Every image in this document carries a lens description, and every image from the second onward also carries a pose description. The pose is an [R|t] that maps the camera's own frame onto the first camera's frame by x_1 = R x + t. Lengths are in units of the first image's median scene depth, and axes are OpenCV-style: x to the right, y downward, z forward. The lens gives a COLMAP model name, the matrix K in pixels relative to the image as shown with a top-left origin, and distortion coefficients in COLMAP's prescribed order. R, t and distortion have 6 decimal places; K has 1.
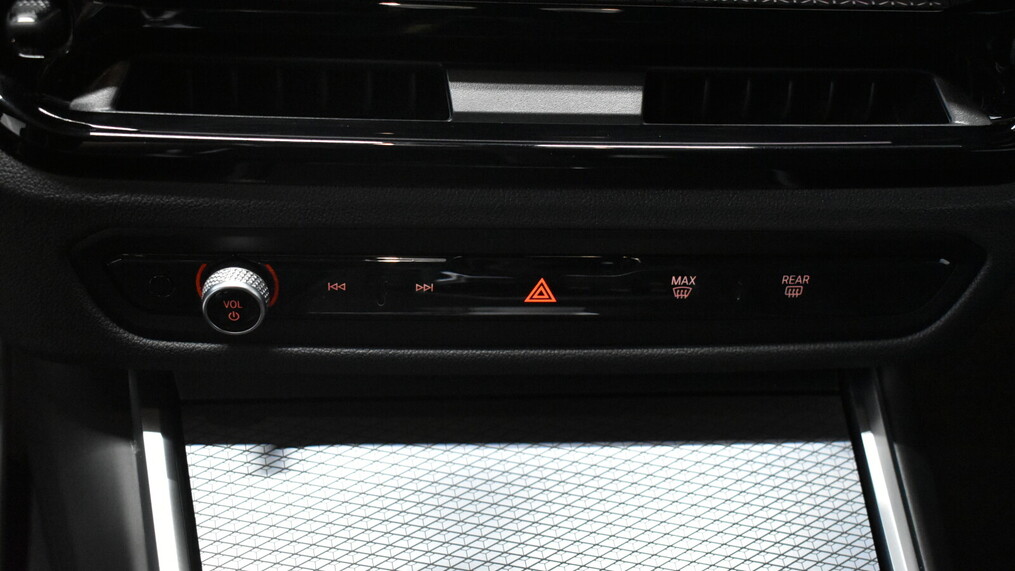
lens RADIAL K [[1360.3, 0, 504.7], [0, 1360.3, 291.8], [0, 0, 1]] dist [-0.006833, 0.000000]
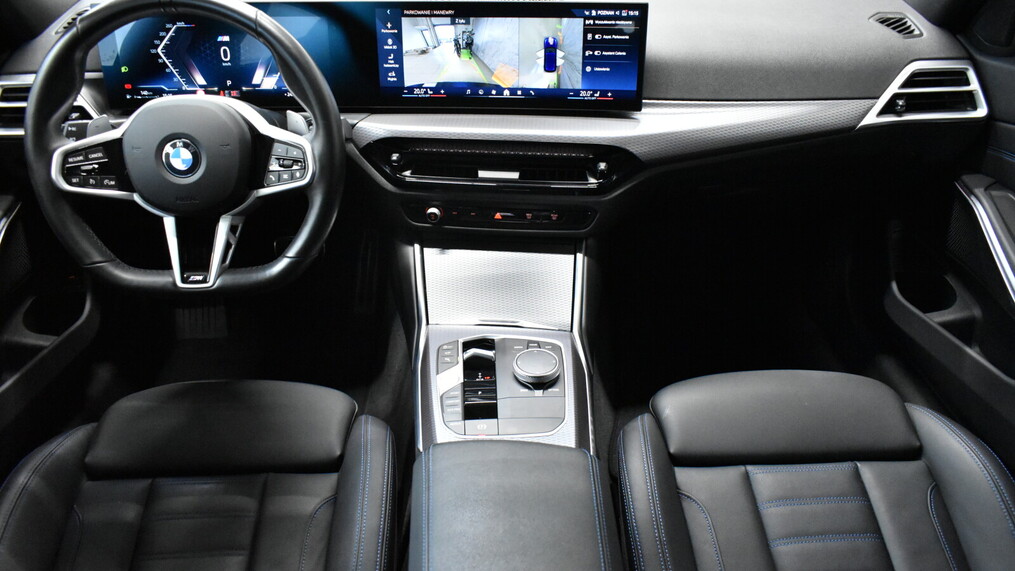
lens RADIAL K [[771.8, 0, 508.3], [0, 771.8, 282.4], [0, 0, 1]] dist [-0.018719, 0.008483]
pose [[0.983005, 0.047781, -0.177252, 0.535842], [-0.041868, 0.998439, 0.036956, 0.127453], [0.178741, -0.028907, 0.983471, -1.582768]]
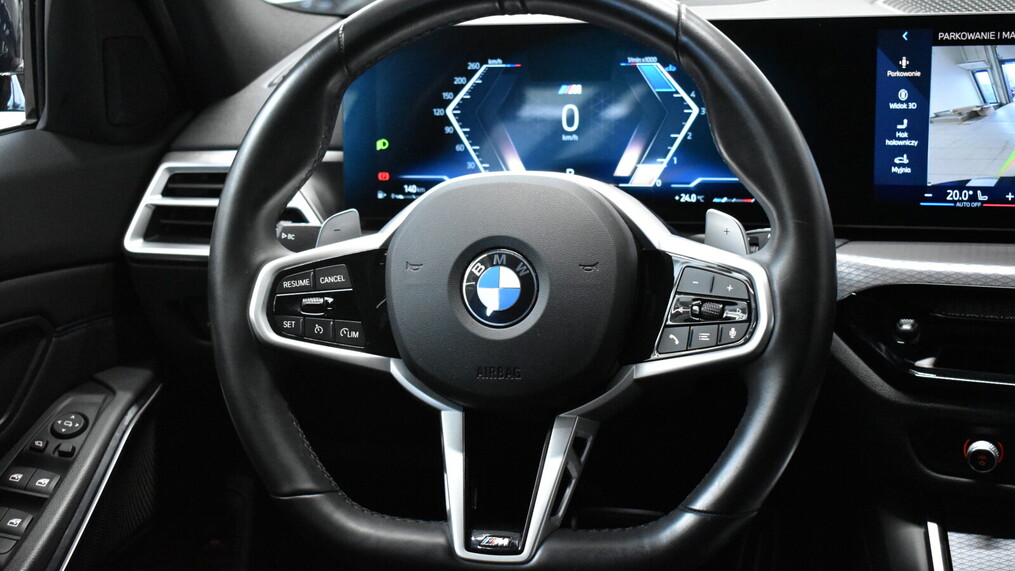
lens RADIAL K [[1380.4, 0, 505.6], [0, 1380.4, 286.5], [0, 0, 1]] dist [-0.019092, 0.000000]
pose [[0.900400, 0.026862, -0.434234, 0.063019], [-0.130571, 0.968767, -0.210814, 0.294241], [0.415008, 0.246515, 0.875784, -1.266672]]
